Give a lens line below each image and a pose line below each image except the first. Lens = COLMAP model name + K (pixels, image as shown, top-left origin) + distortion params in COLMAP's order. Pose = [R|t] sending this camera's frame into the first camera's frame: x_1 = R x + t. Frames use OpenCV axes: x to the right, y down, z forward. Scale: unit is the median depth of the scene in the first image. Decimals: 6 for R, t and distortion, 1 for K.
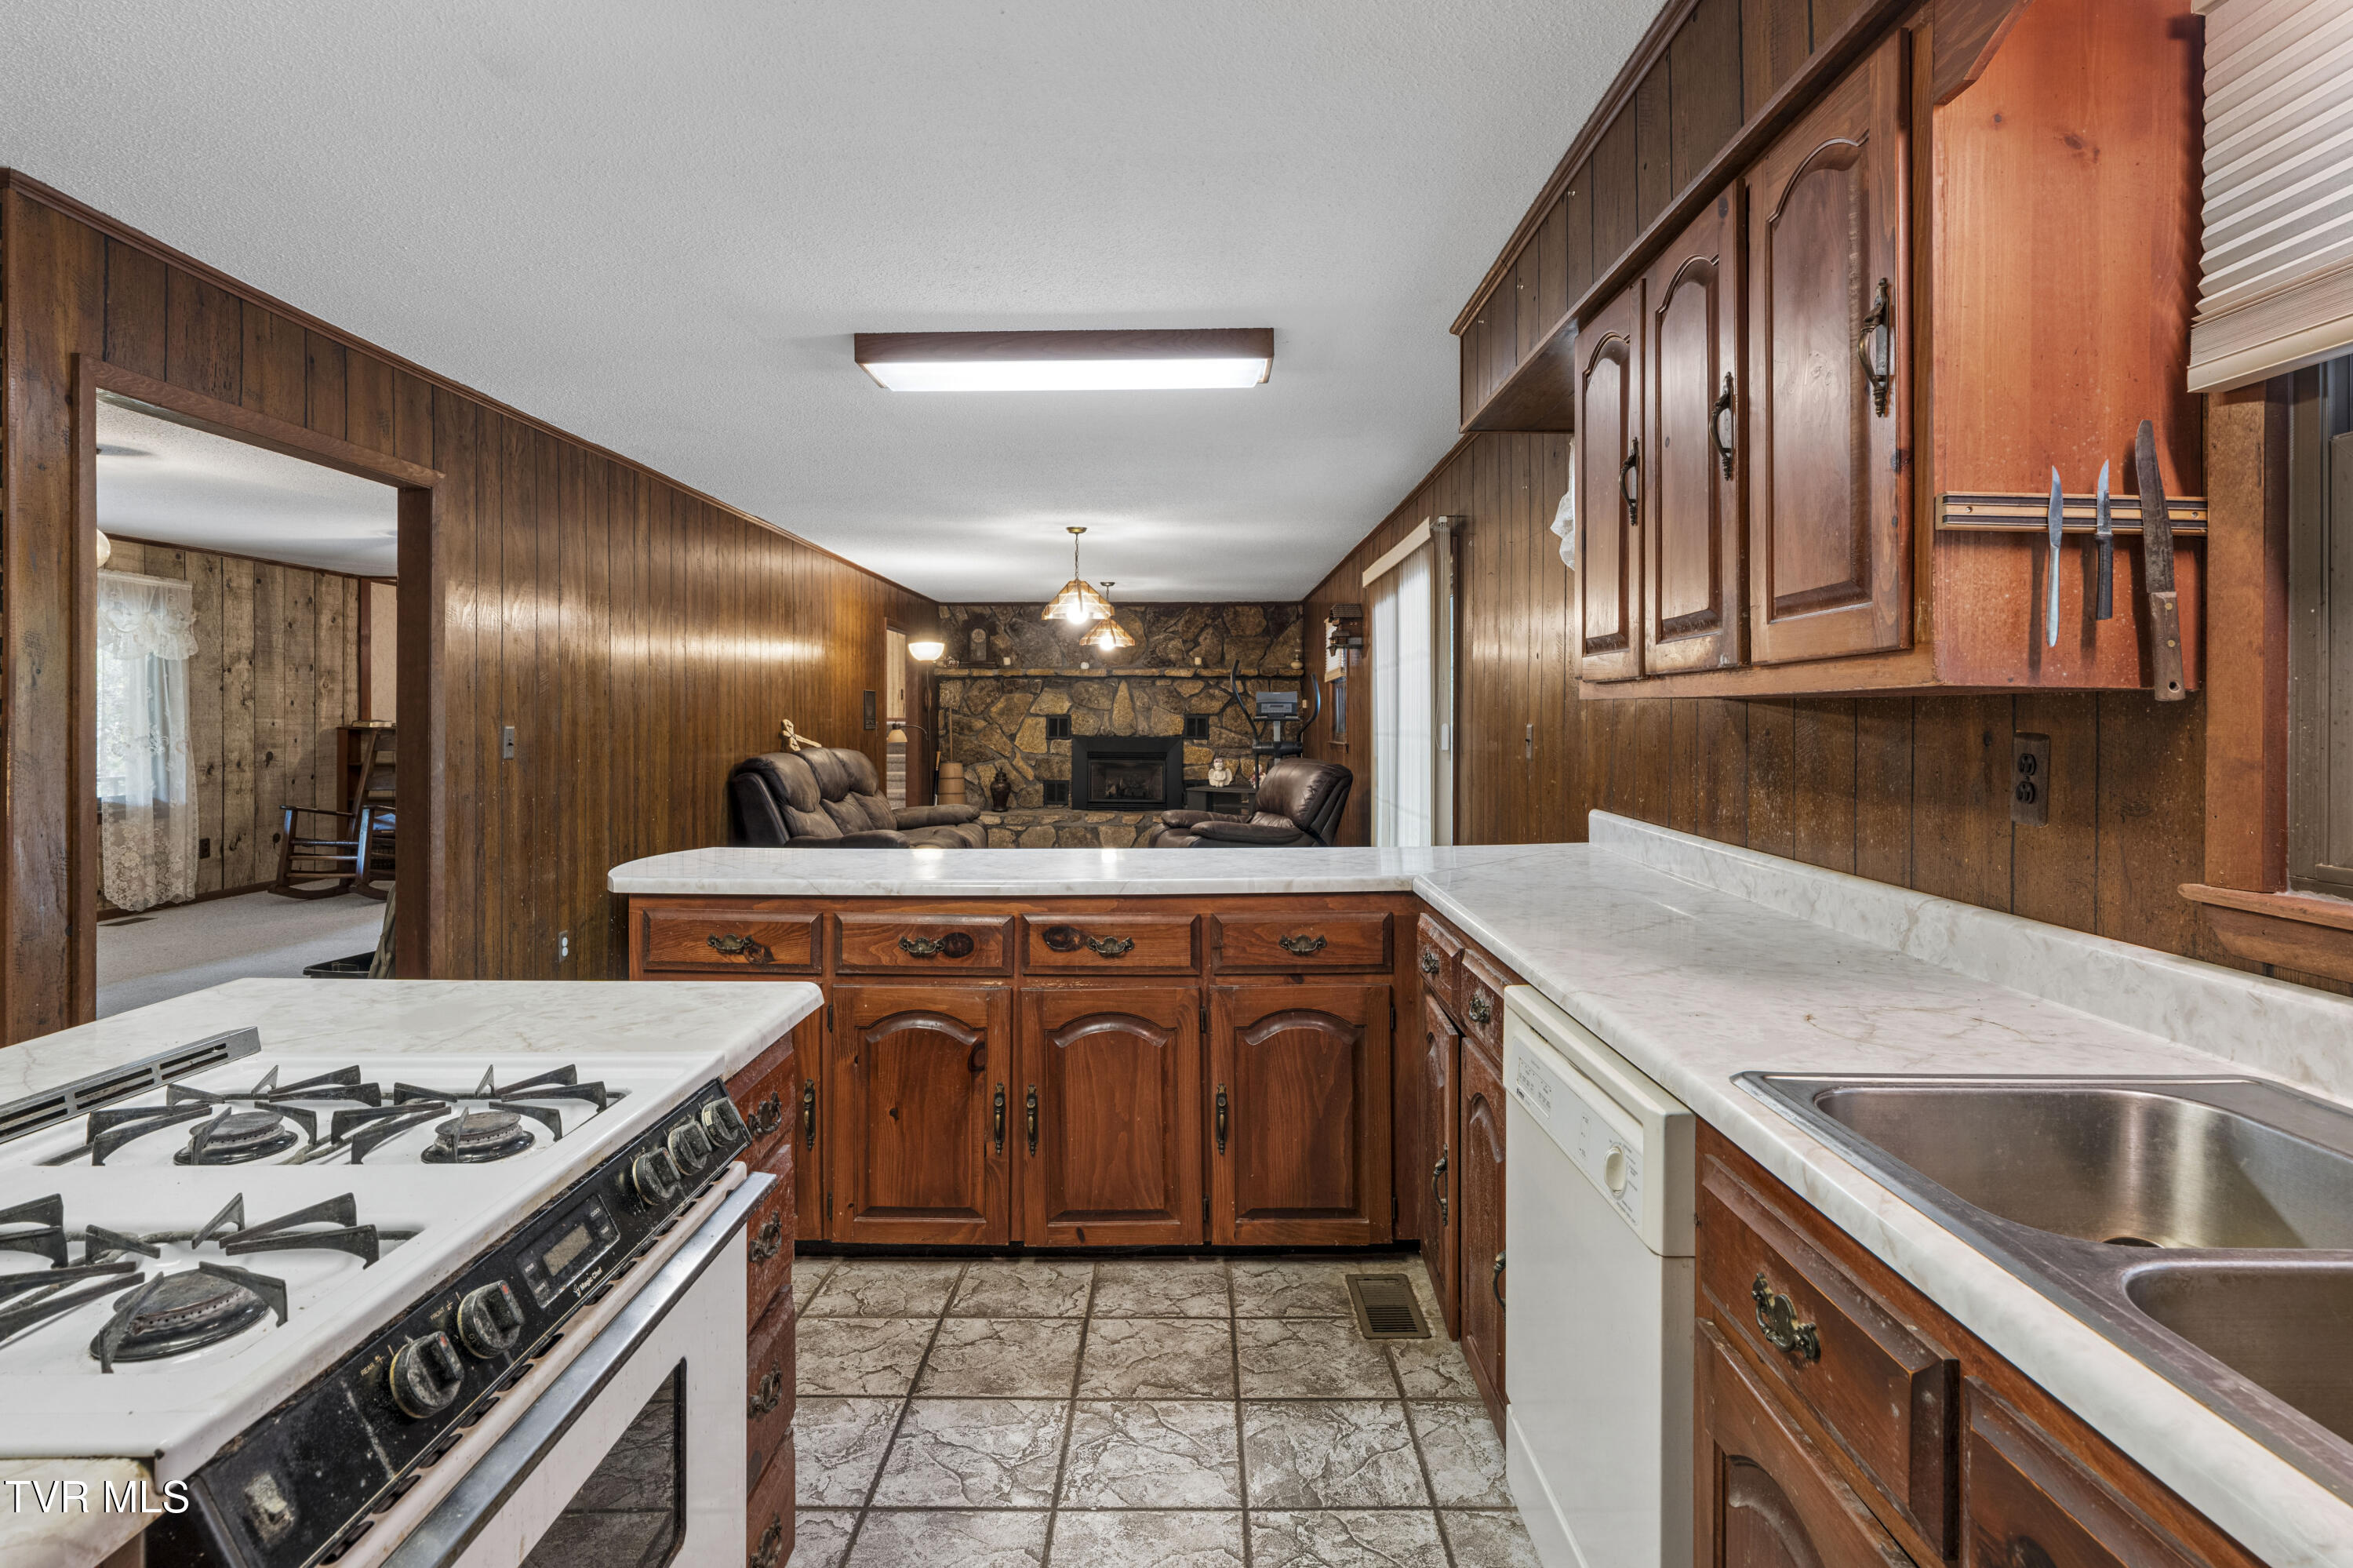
lens RADIAL K [[1216.1, 0, 1191.1], [0, 1216.1, 716.0], [0, 0, 1]] dist [-0.001580, -0.000007]
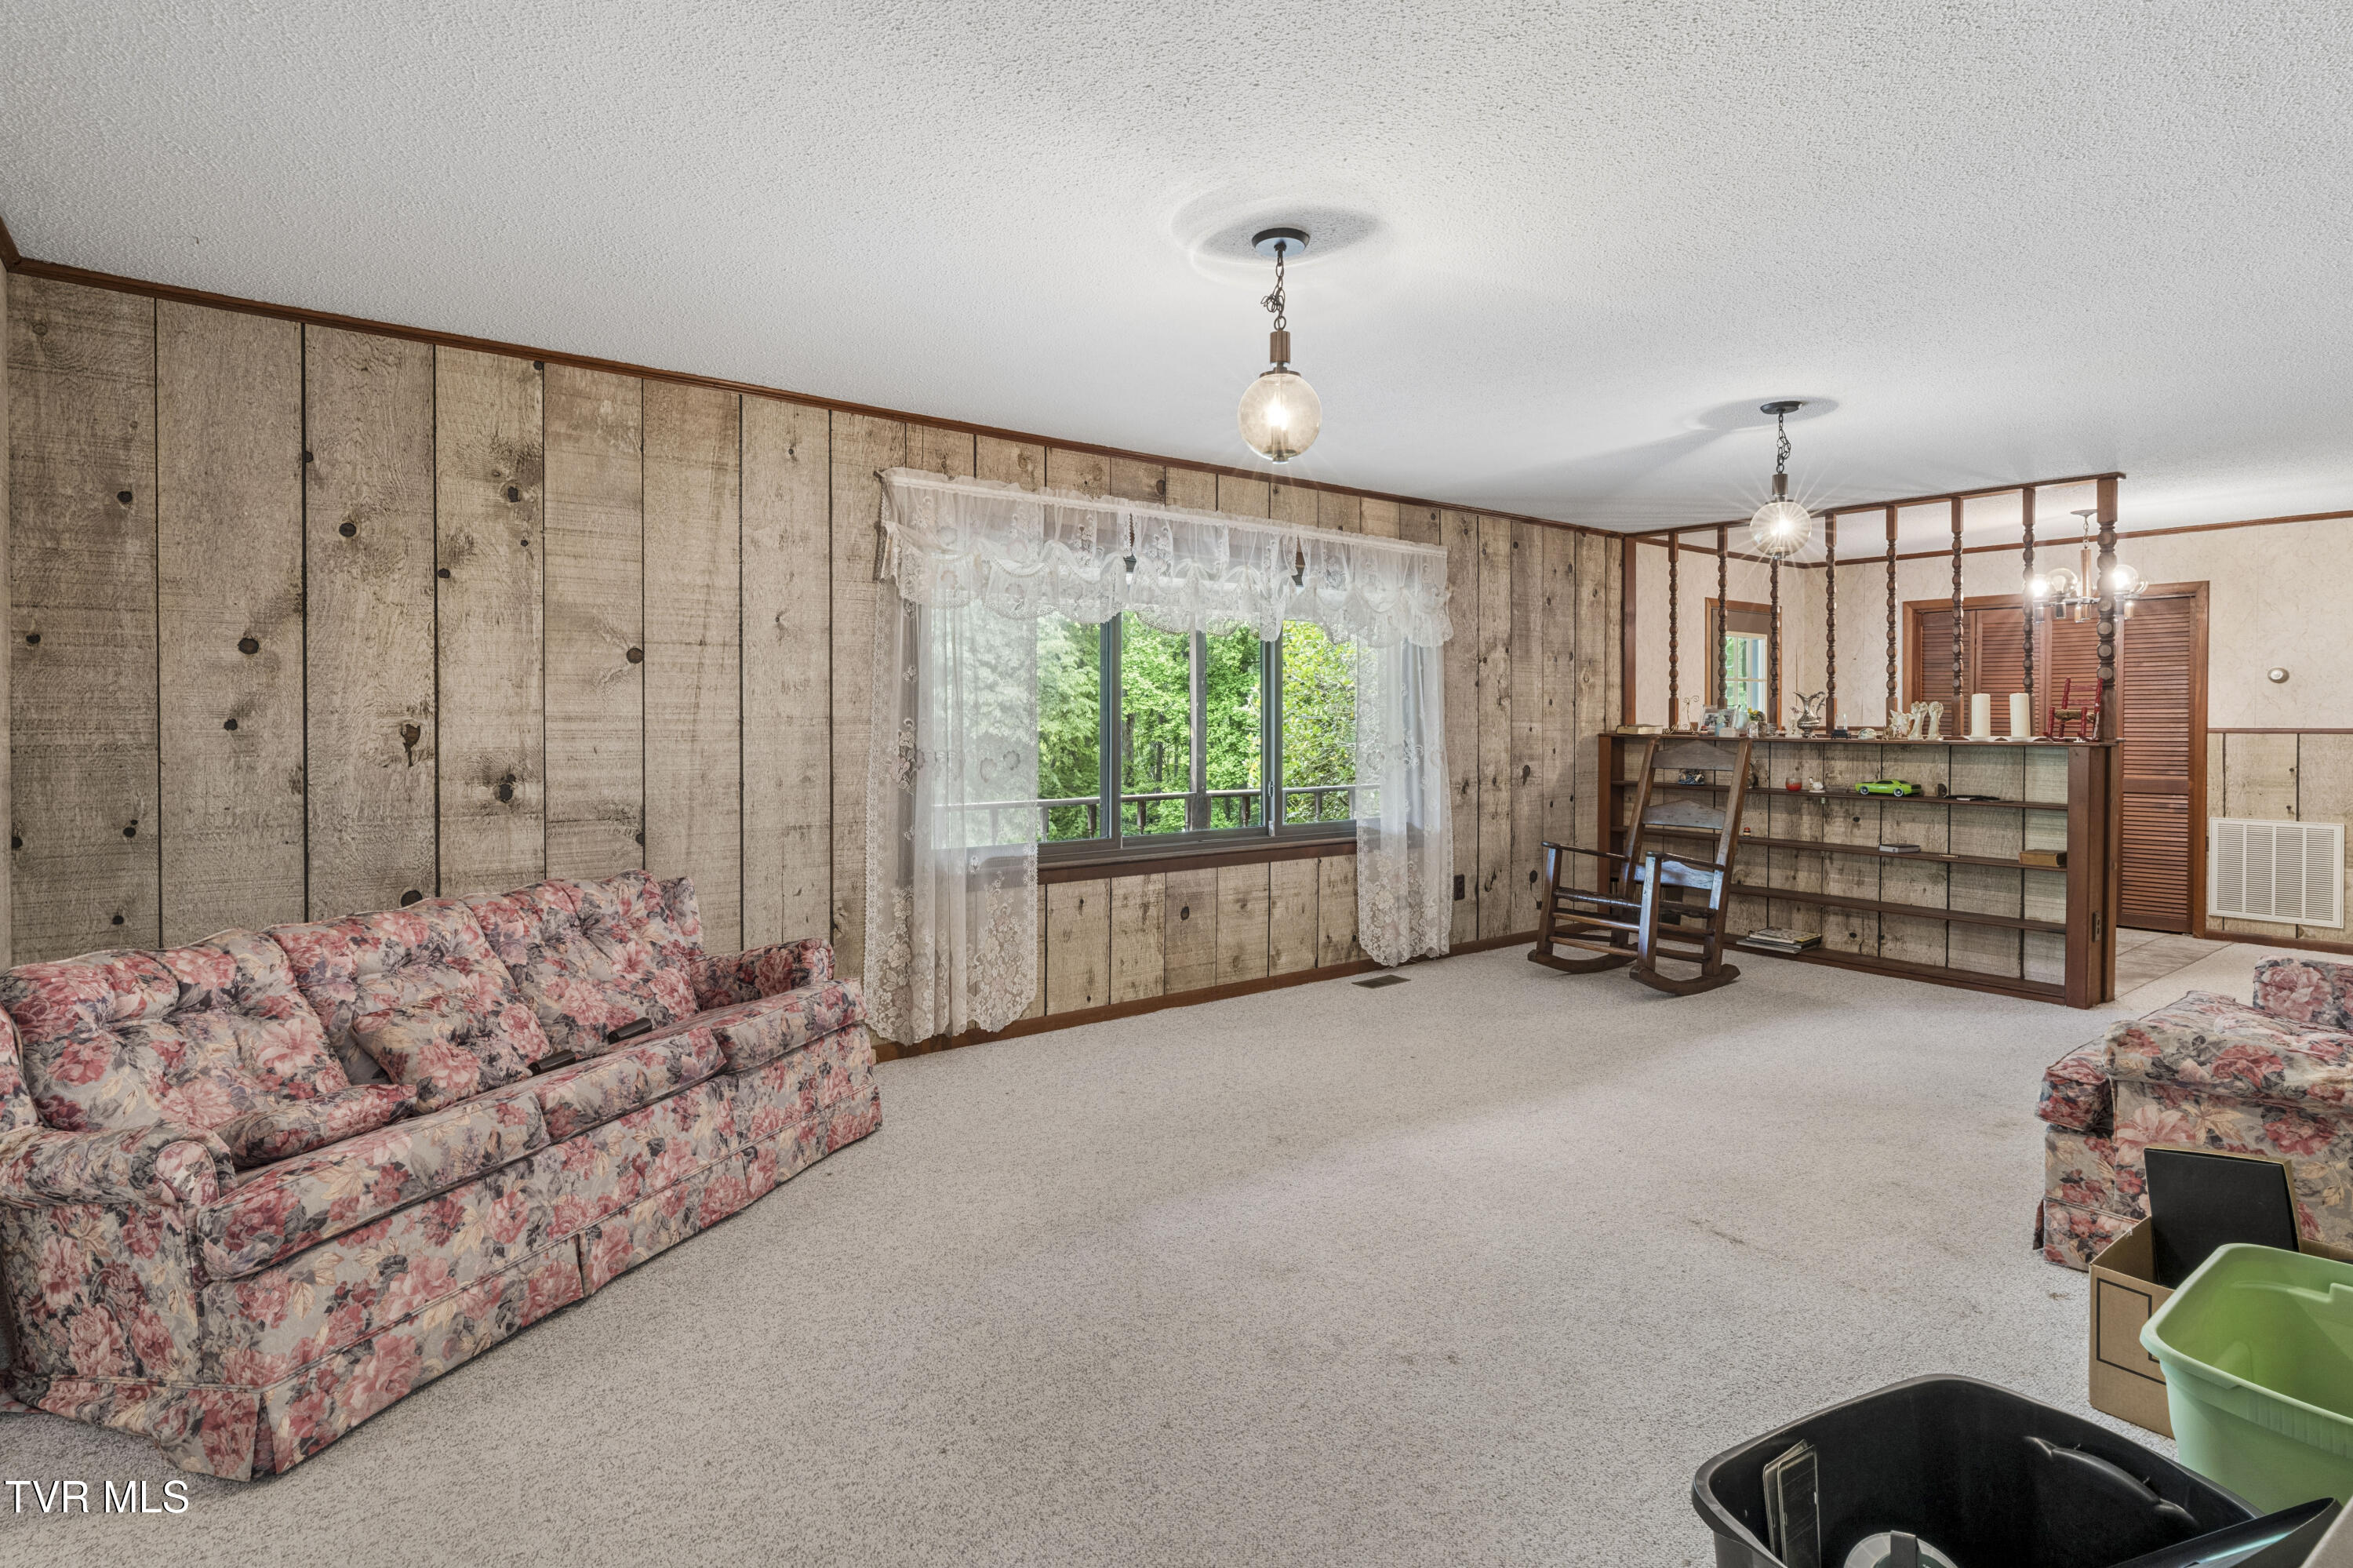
lens RADIAL K [[1193.8, 0, 1173.7], [0, 1193.8, 737.1], [0, 0, 1]] dist [-0.007068, 0.000463]
pose [[0.607642, 0.010155, -0.794146, -0.918020], [0.000811, 0.999910, 0.013406, 0.003390], [0.794210, -0.008790, 0.607579, 1.132108]]
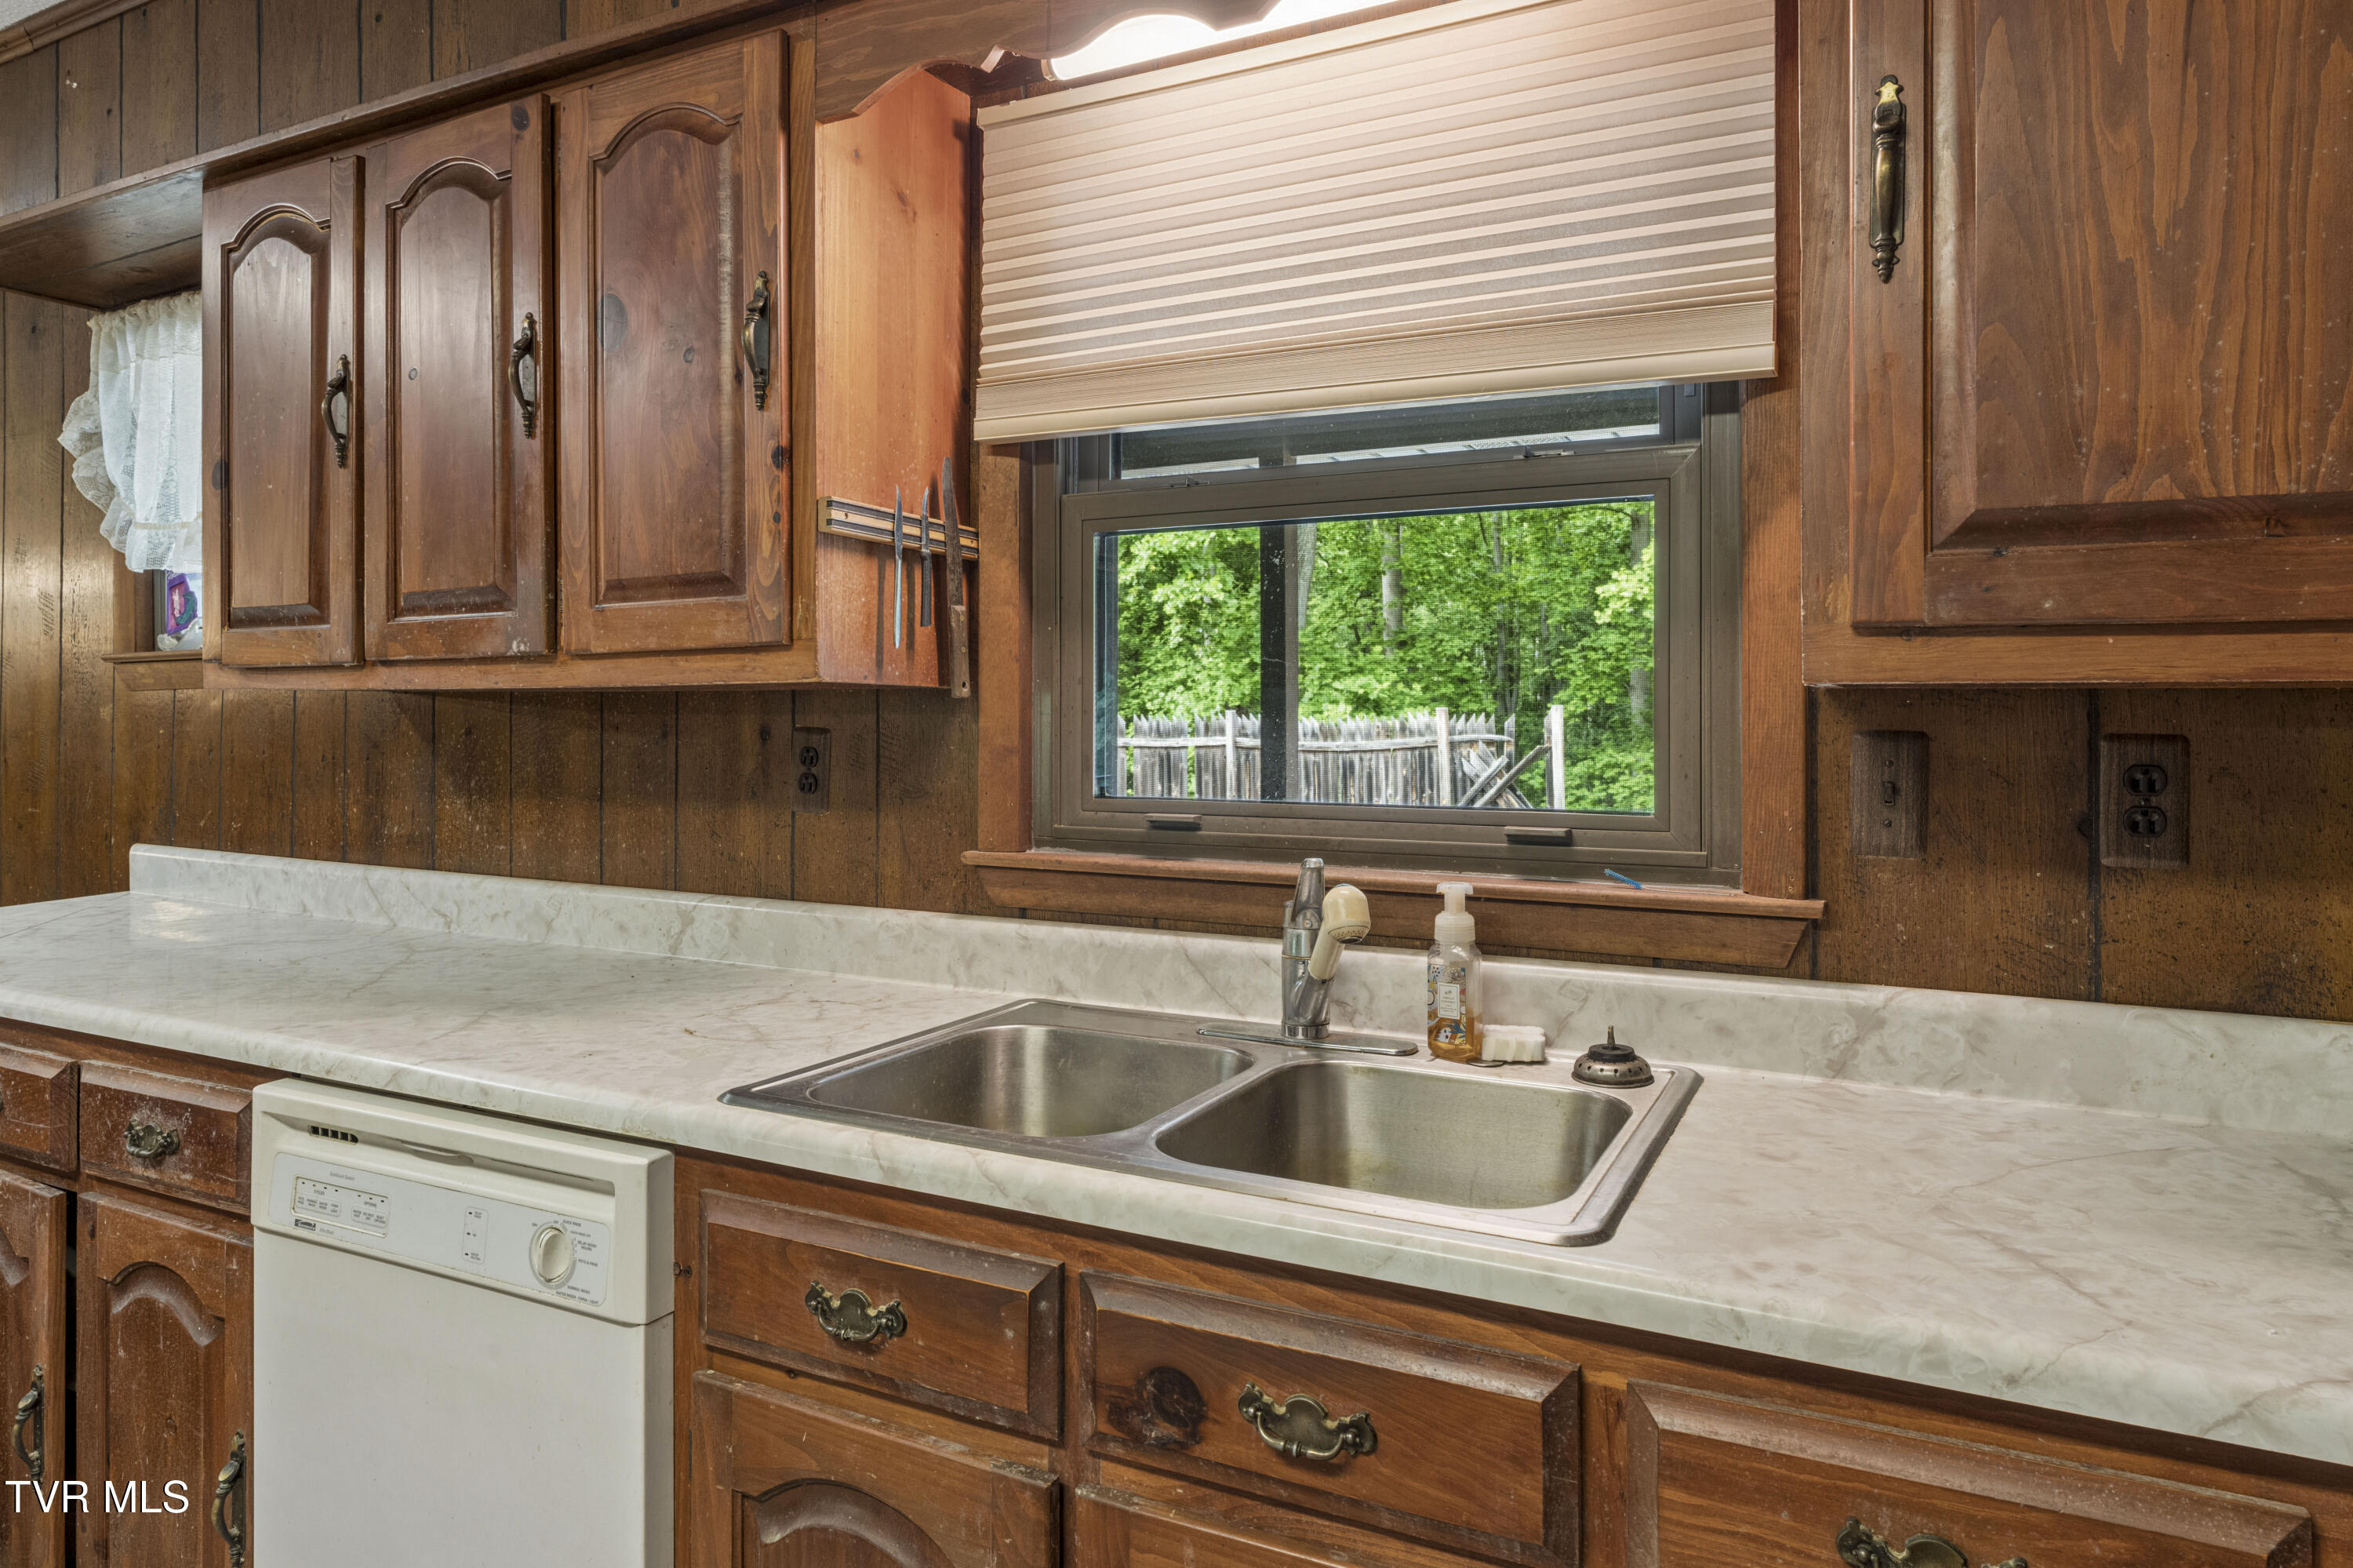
lens RADIAL K [[1430.5, 0, 1183.7], [0, 1430.5, 713.0], [0, 0, 1]] dist [-0.002374, 0.000087]
pose [[0.459560, -0.001521, 0.888145, -0.159205], [0.002441, 0.999997, 0.000450, 0.001028], [-0.888143, 0.001961, 0.459563, 0.080014]]
